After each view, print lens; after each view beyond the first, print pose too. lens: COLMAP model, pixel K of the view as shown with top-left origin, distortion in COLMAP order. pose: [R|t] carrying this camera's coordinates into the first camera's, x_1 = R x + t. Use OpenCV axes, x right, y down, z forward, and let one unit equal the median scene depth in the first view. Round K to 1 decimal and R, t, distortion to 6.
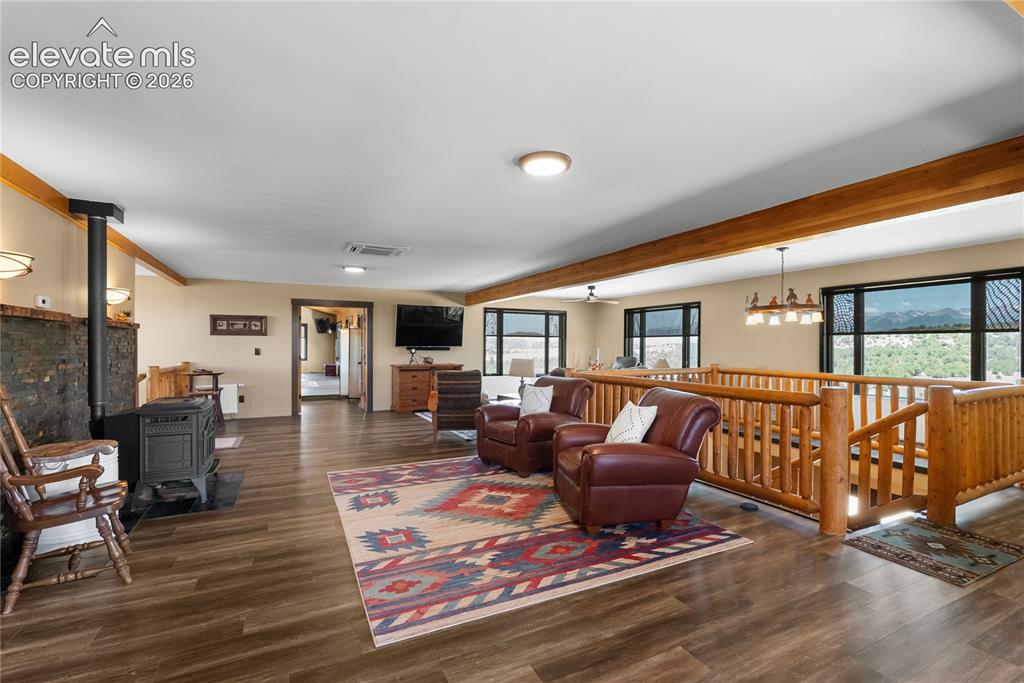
lens RADIAL K [[451.2, 0, 515.3], [0, 451.2, 343.5], [0, 0, 1]] dist [-0.009713, -0.000281]
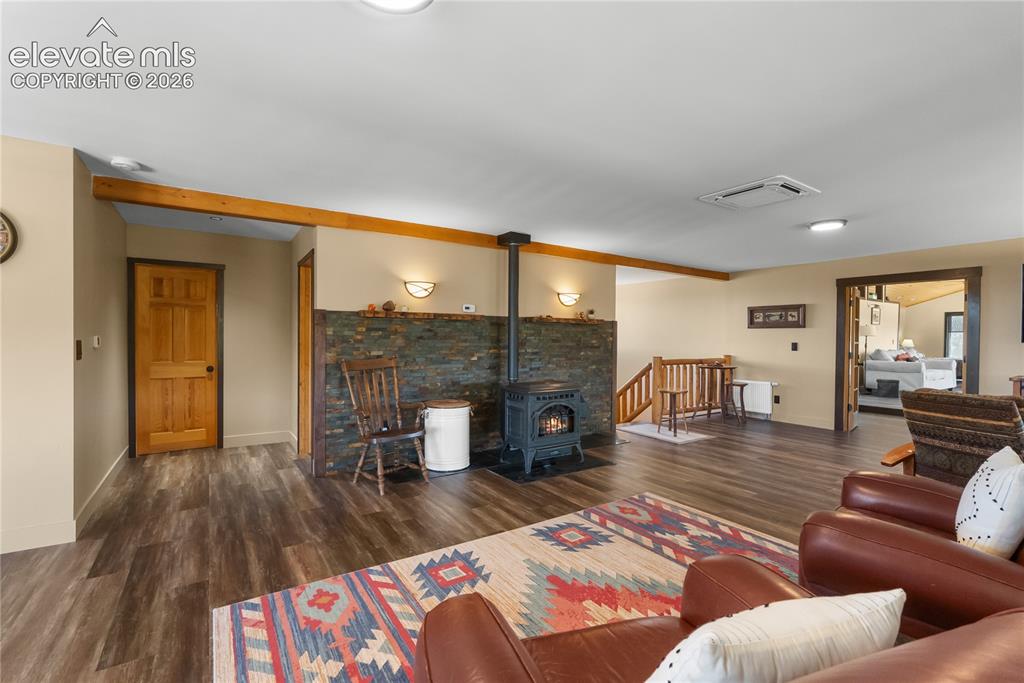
lens RADIAL K [[451.2, 0, 517.5], [0, 451.2, 342.0], [0, 0, 1]] dist [-0.009713, -0.000281]
pose [[0.145262, 0.009097, -0.989351, 0.408879], [-0.003063, 0.999957, 0.008744, 0.007364], [0.989389, 0.001760, 0.145283, 0.744131]]
